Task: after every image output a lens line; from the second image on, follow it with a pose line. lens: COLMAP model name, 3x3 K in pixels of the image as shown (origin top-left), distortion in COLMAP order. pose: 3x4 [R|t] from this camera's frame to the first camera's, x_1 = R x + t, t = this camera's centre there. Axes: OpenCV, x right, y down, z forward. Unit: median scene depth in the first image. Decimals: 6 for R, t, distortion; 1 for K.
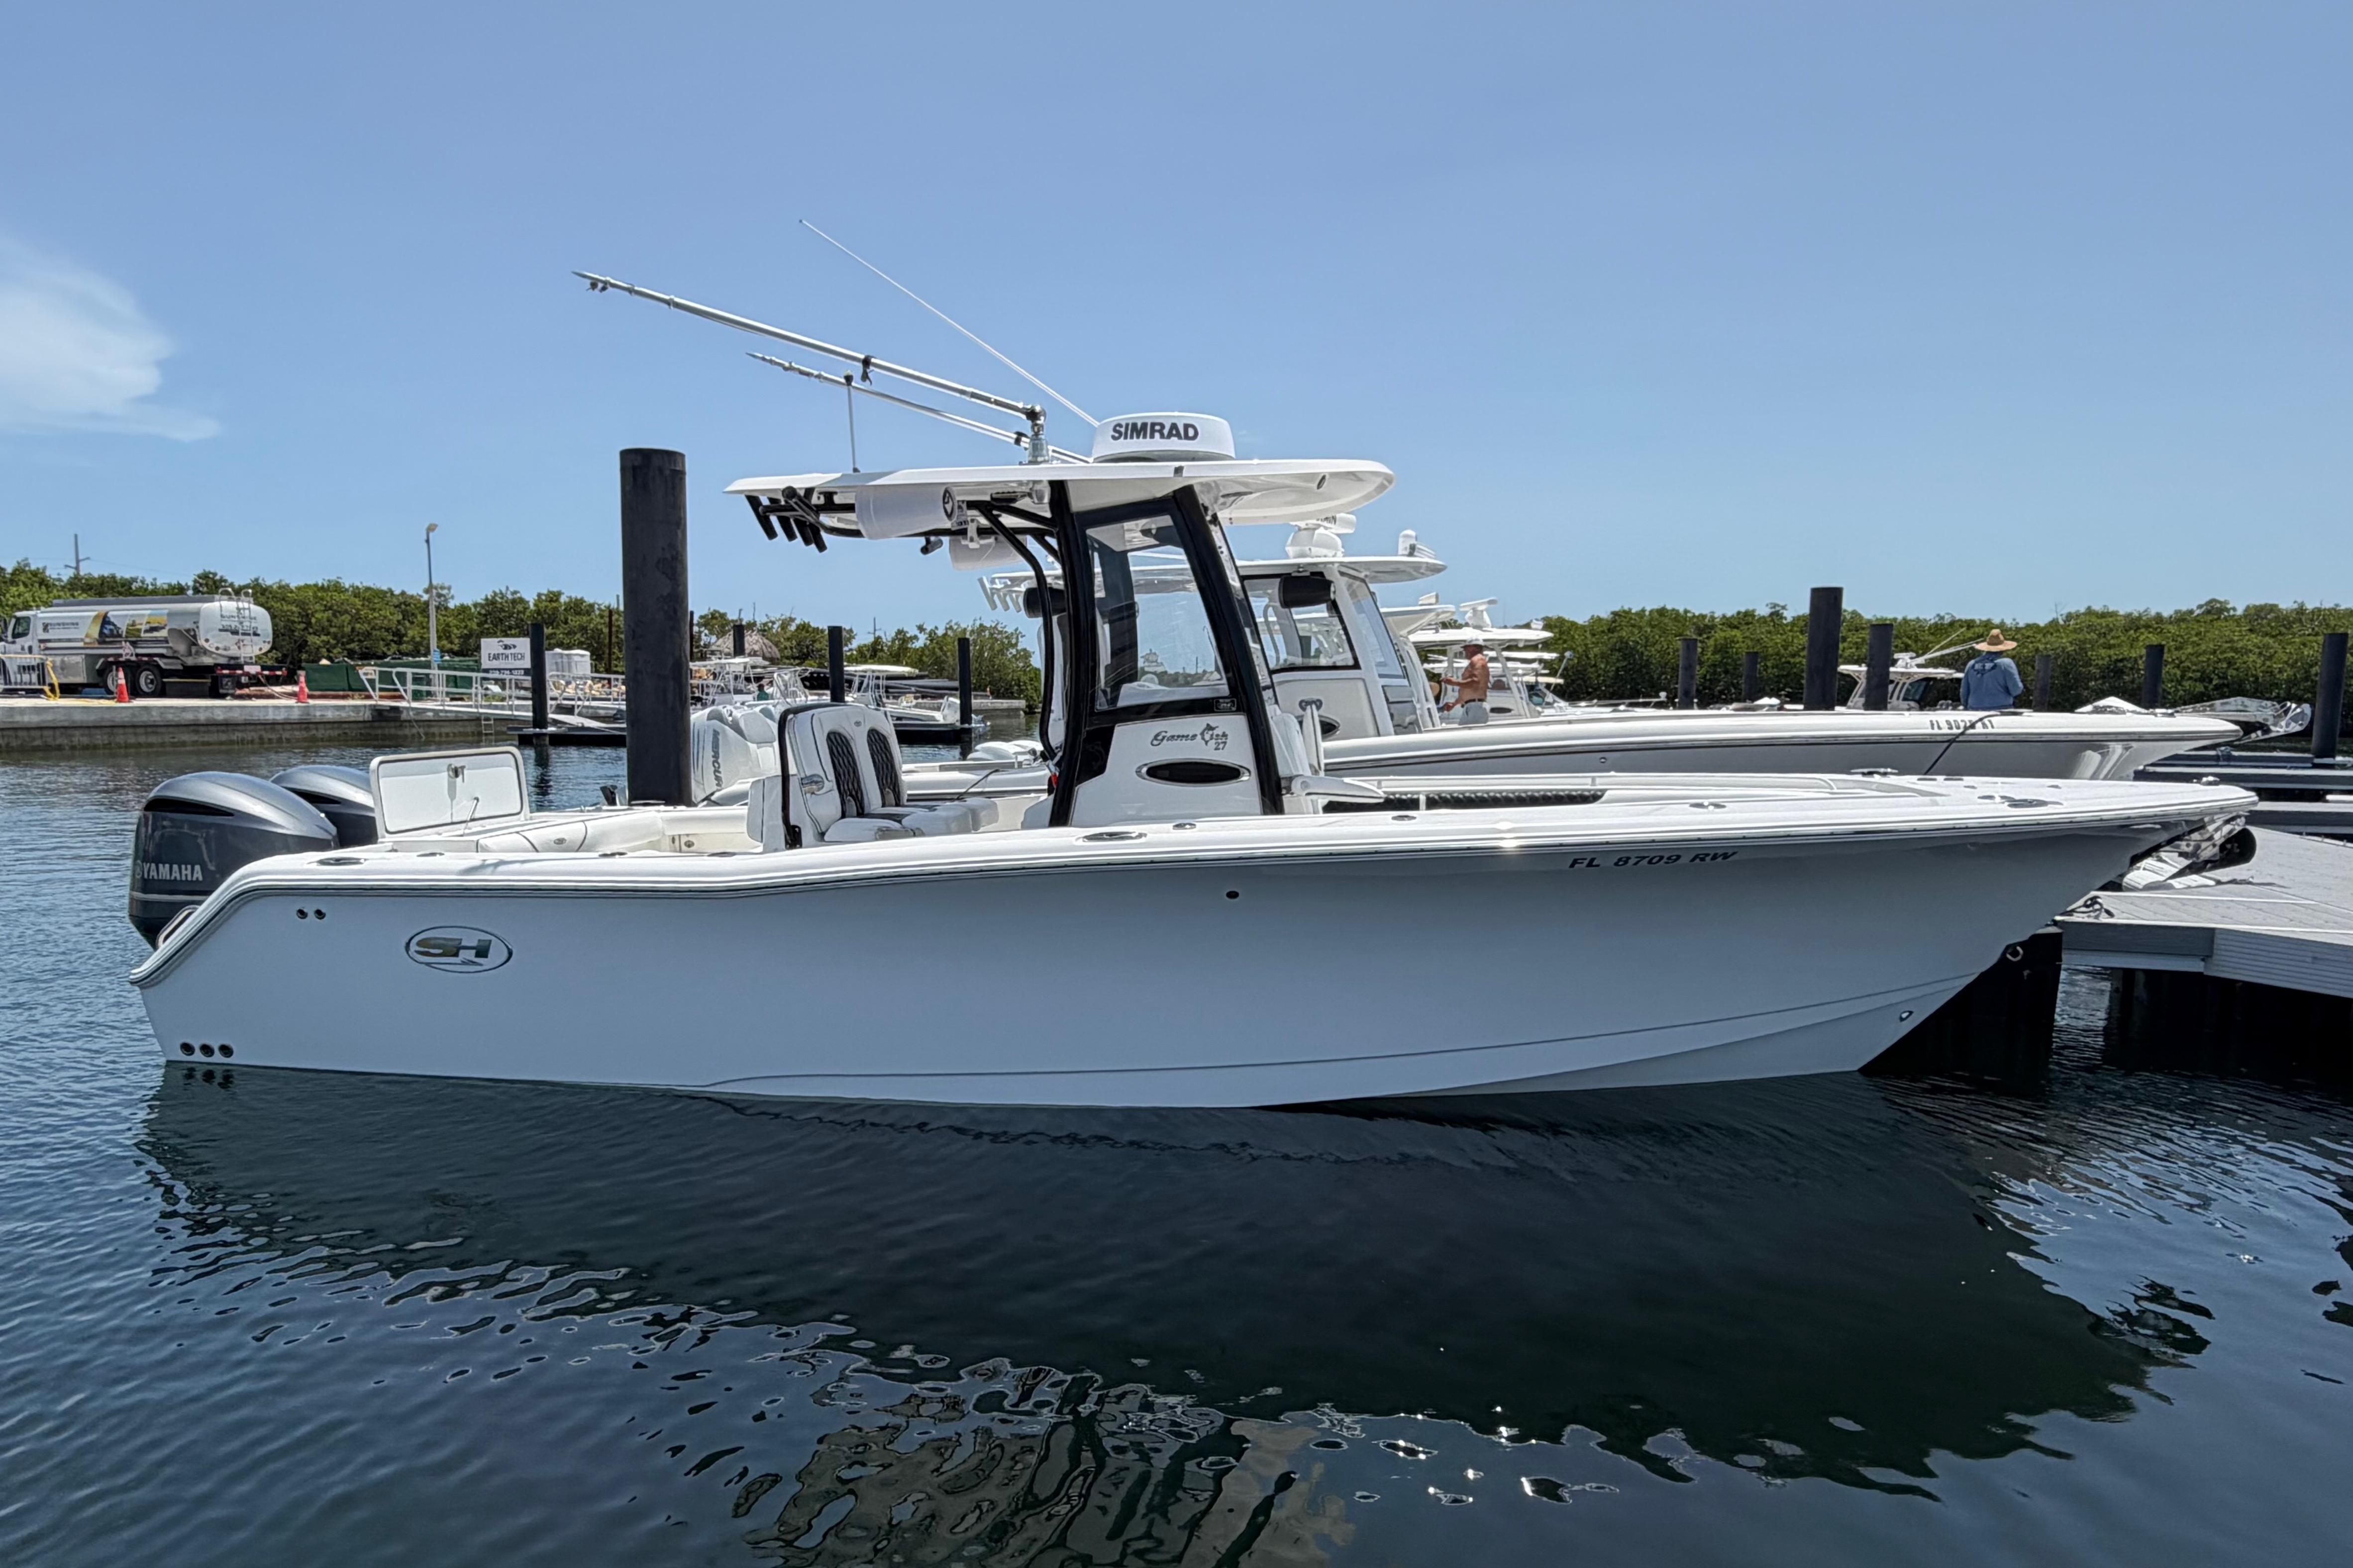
lens RADIAL K [[1424.1, 0, 1061.7], [0, 1424.1, 864.3], [0, 0, 1]] dist [-0.006930, 0.000044]
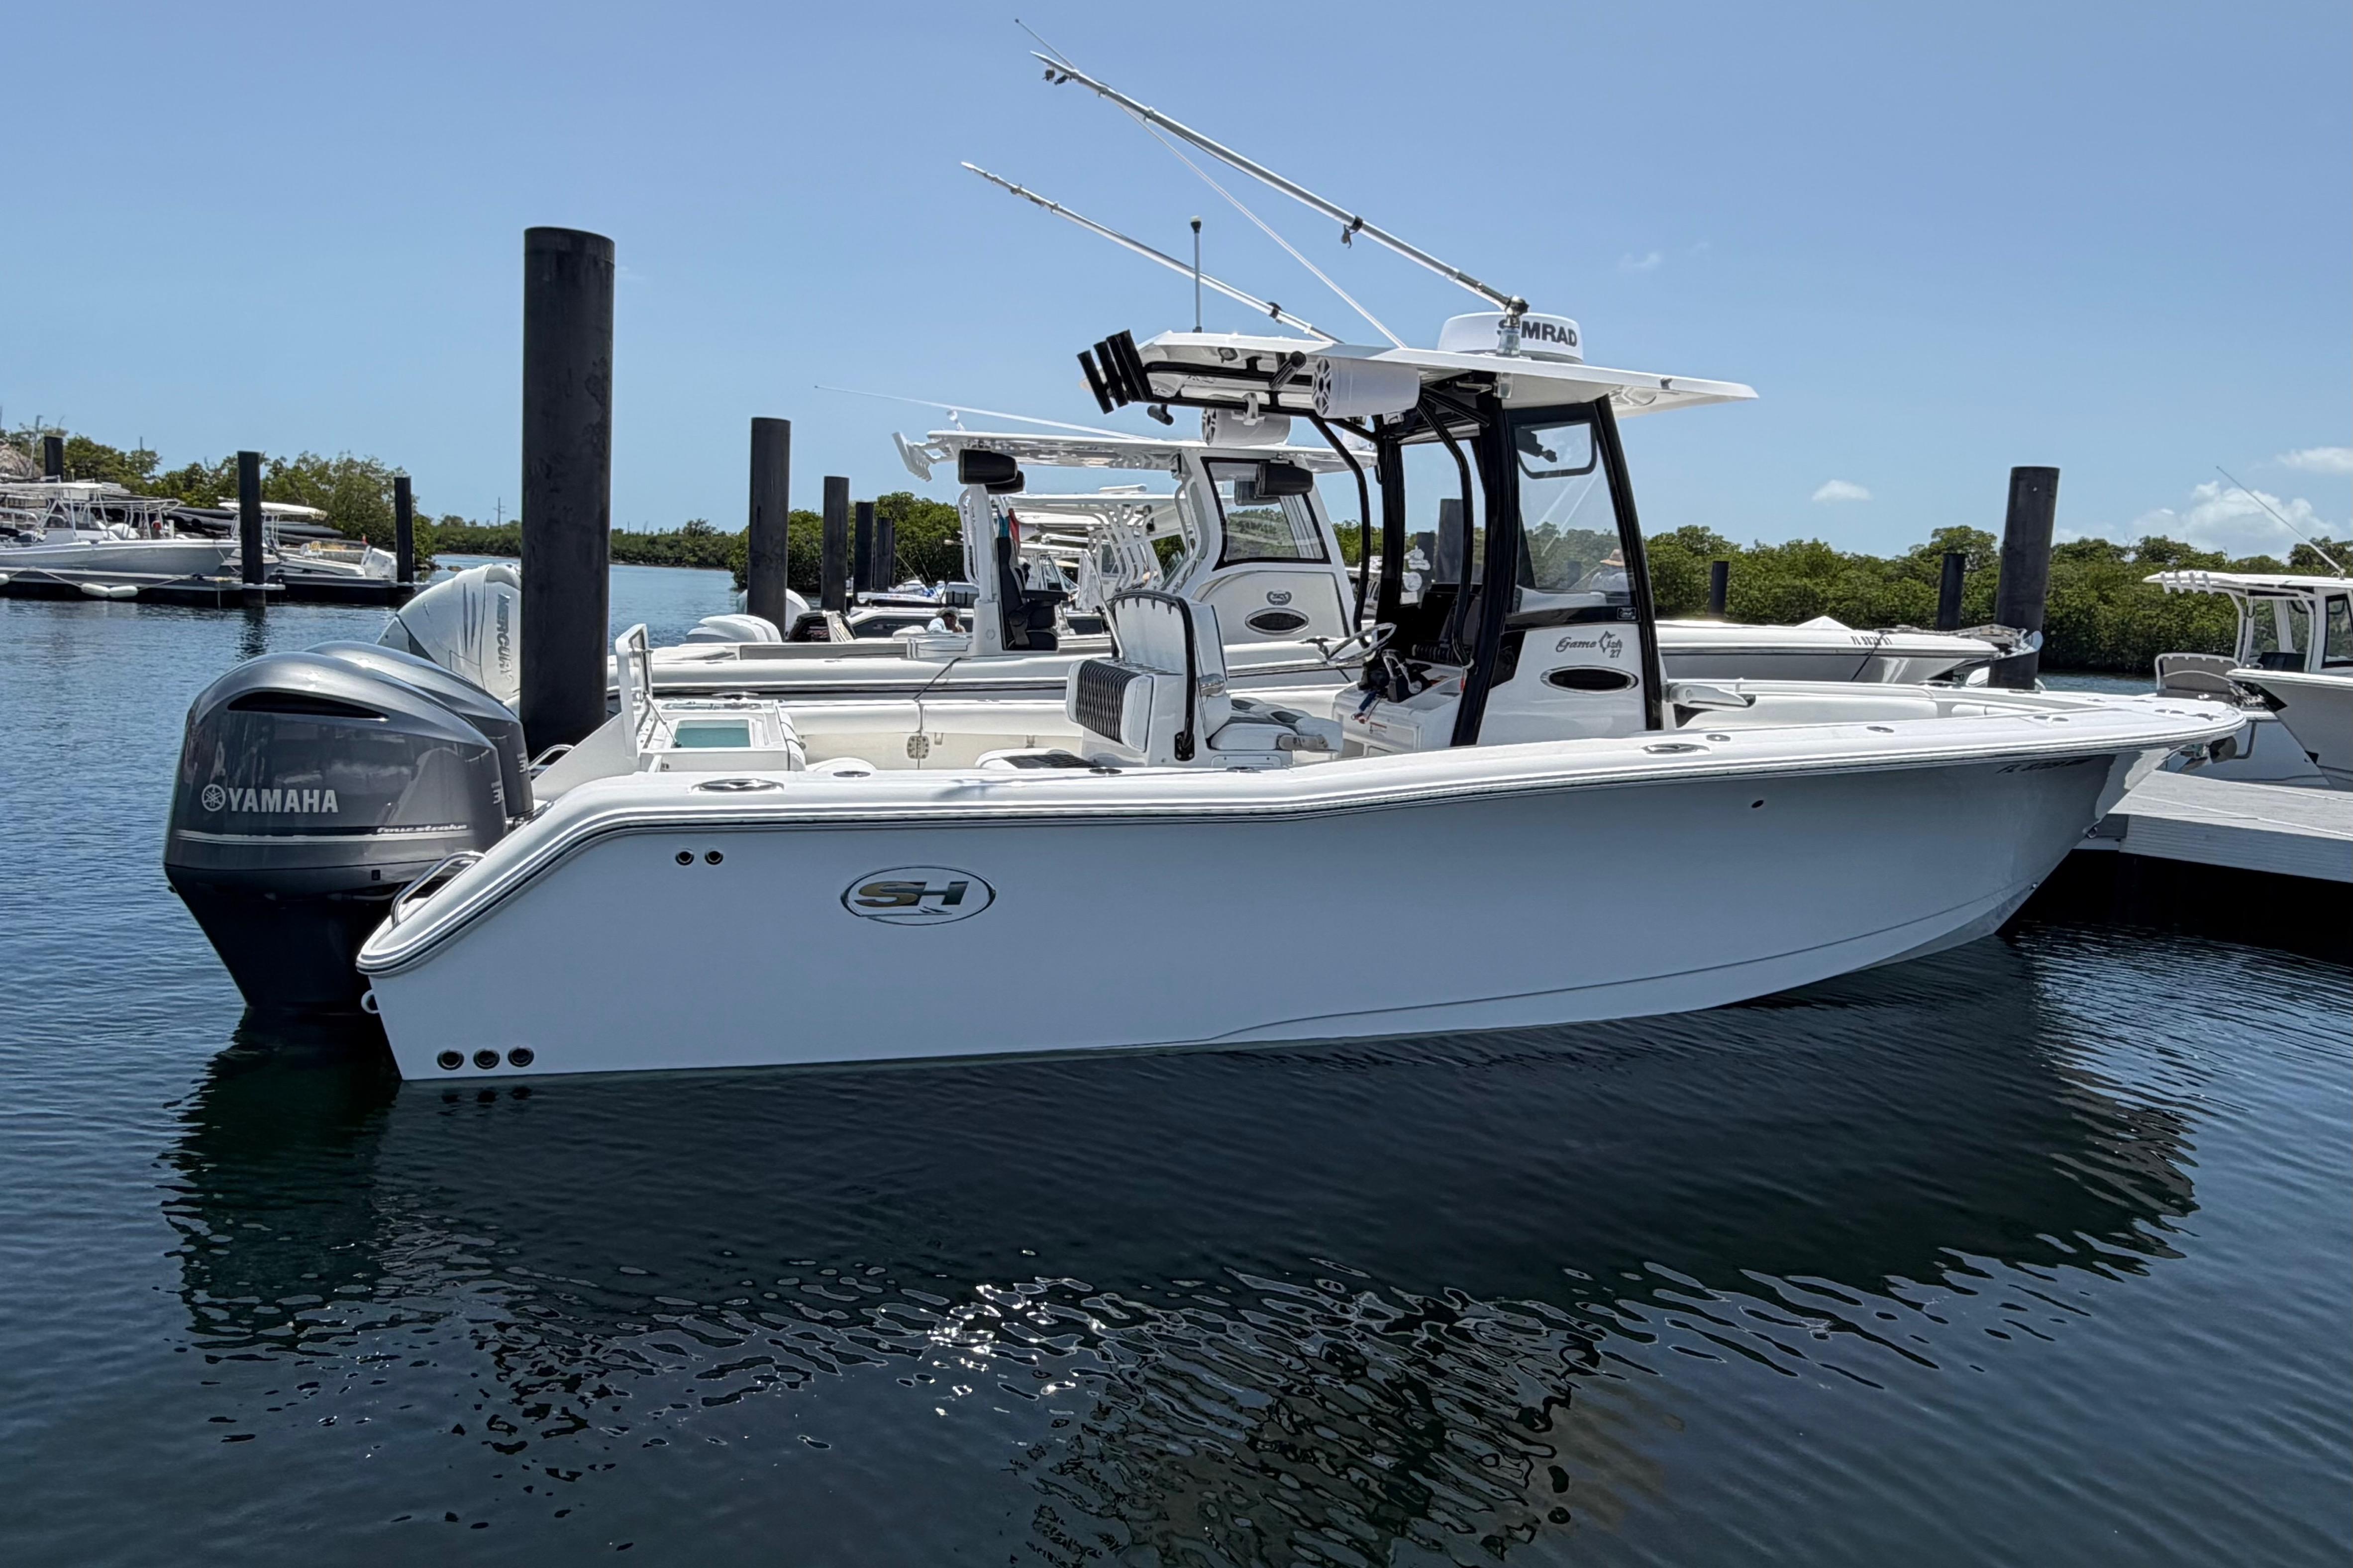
lens RADIAL K [[1567.0, 0, 1178.7], [0, 1567.0, 767.2], [0, 0, 1]] dist [0.021241, -0.017845]
pose [[0.876839, -0.013491, 0.480595, -0.670615], [0.010198, 0.999903, 0.009462, -0.016052], [-0.480676, -0.003396, 0.876892, 0.163227]]
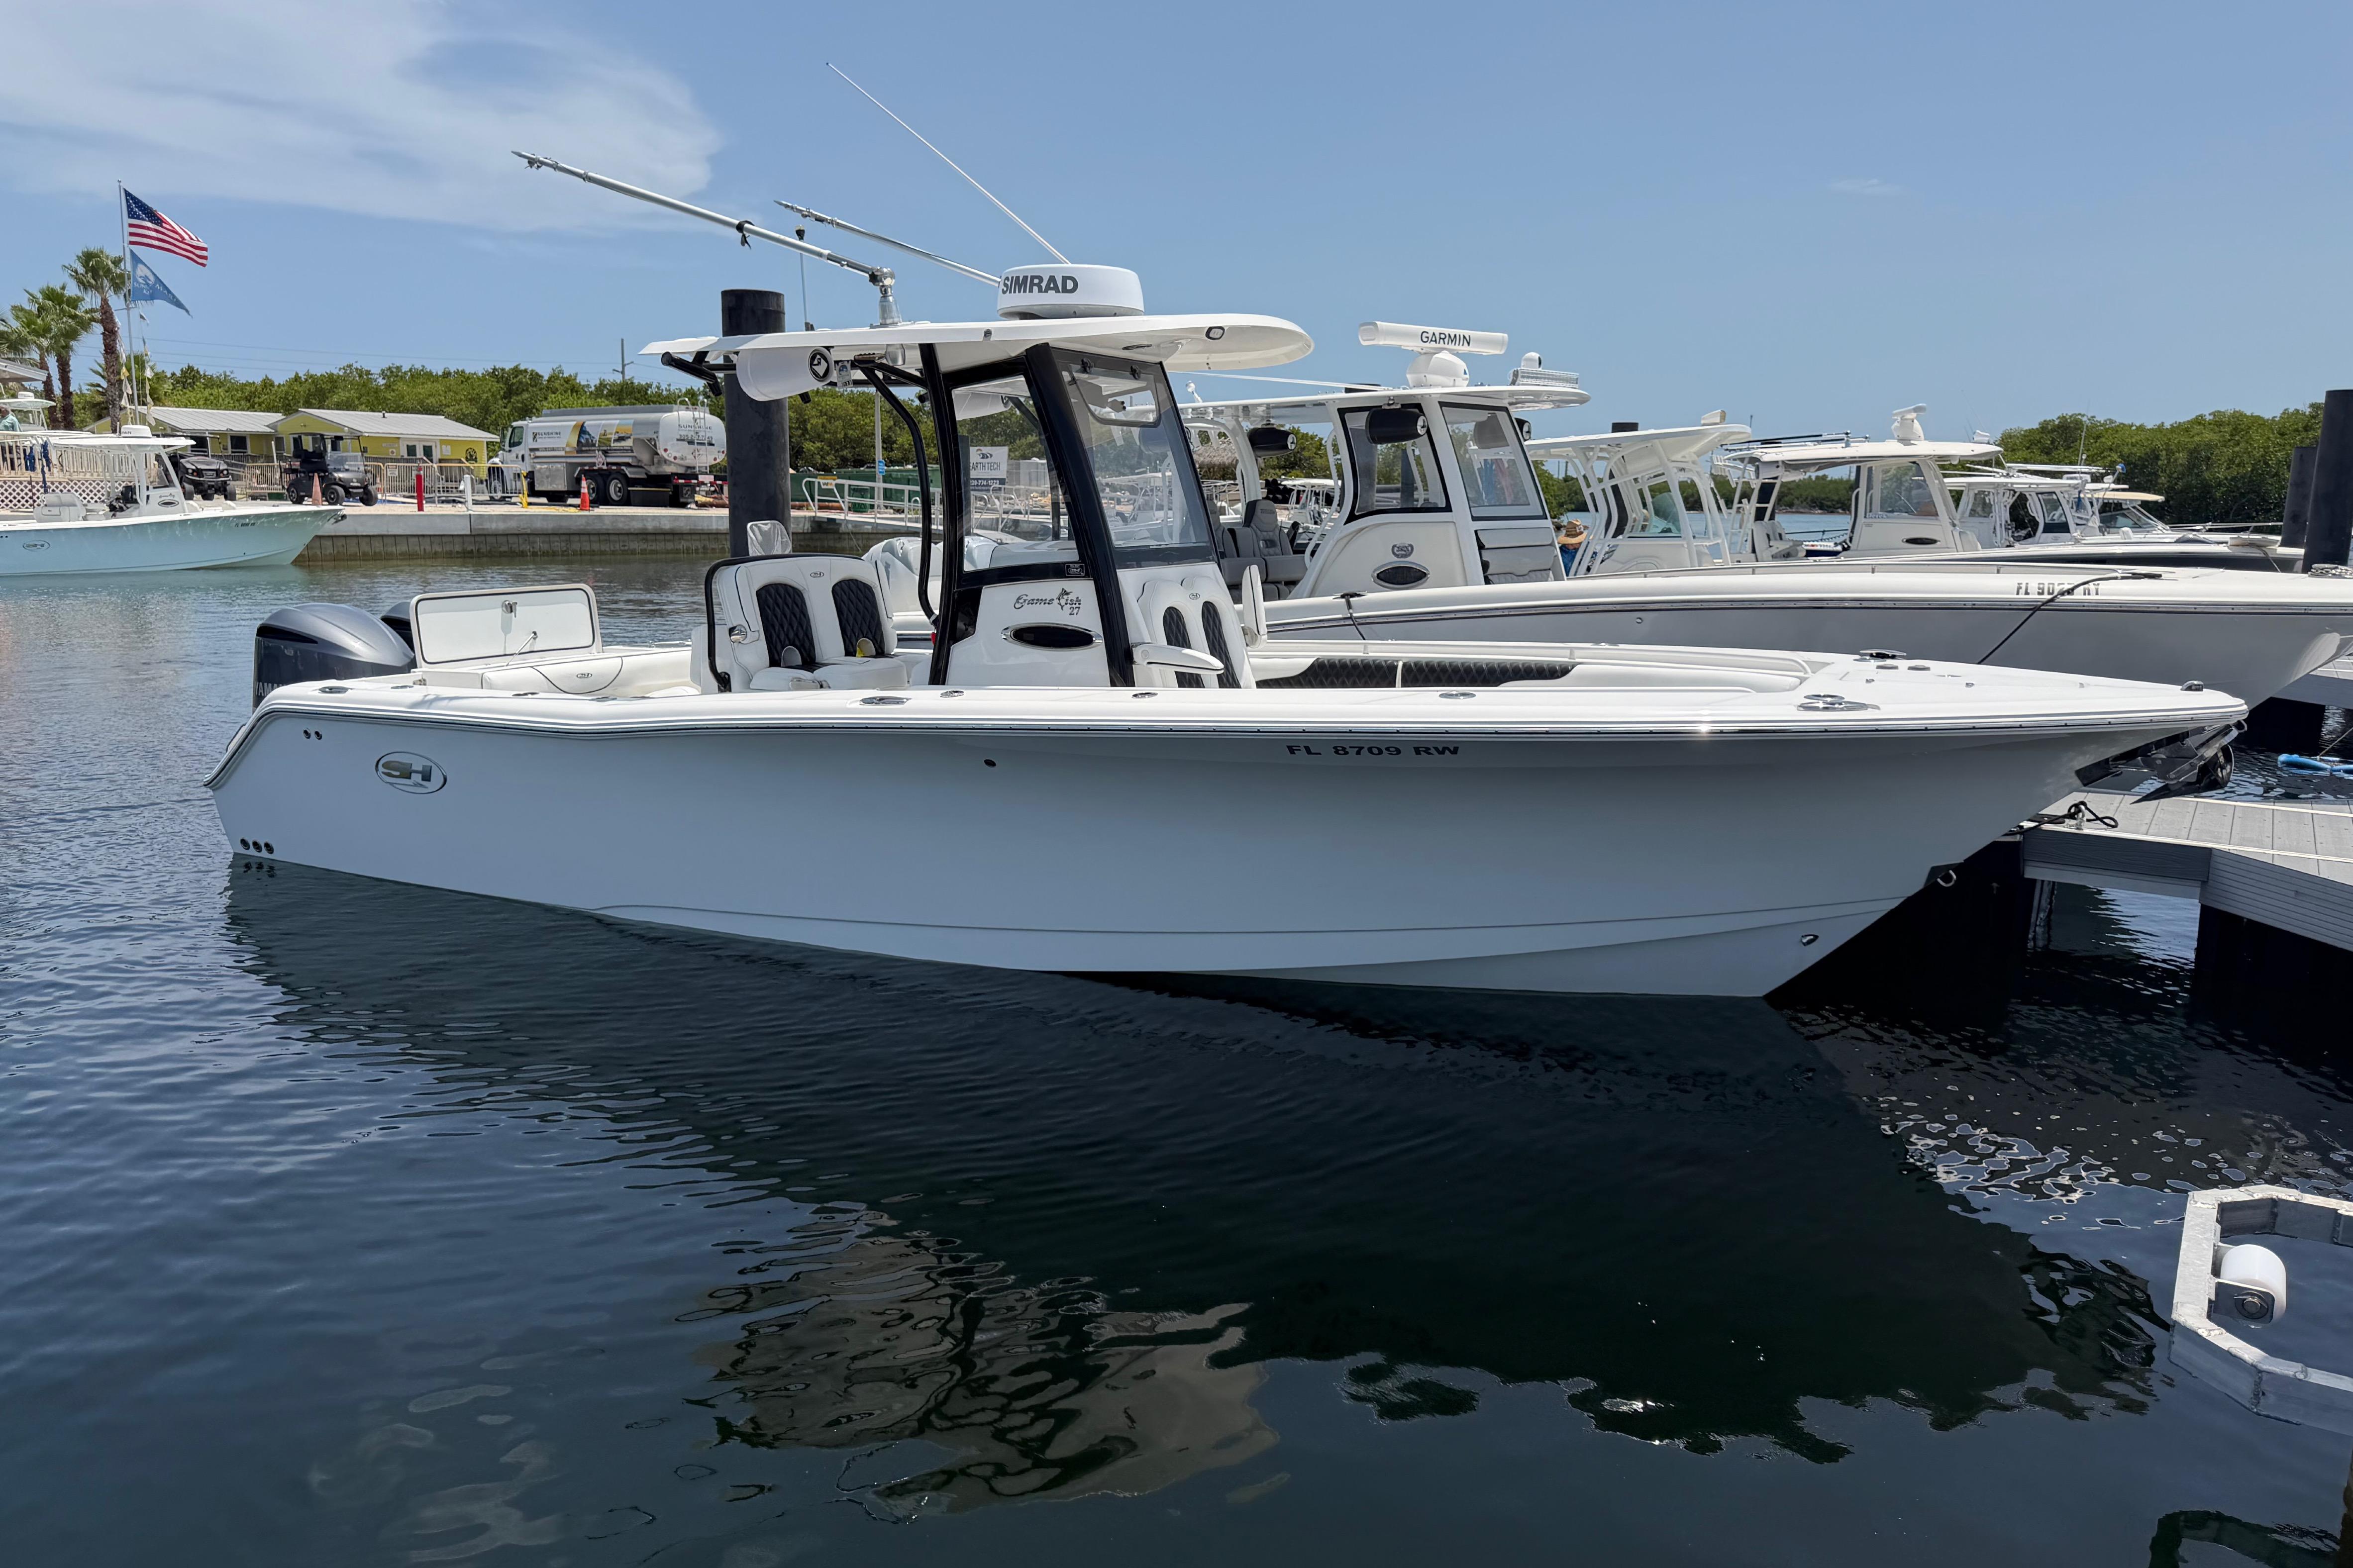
lens RADIAL K [[1567.0, 0, 1169.0], [0, 1567.0, 796.9], [0, 0, 1]] dist [0.021241, -0.017845]
pose [[0.962069, 0.059896, -0.266148, 0.454310], [-0.042374, 0.996568, 0.071104, -0.033036], [0.269494, -0.057130, 0.961306, -0.034527]]
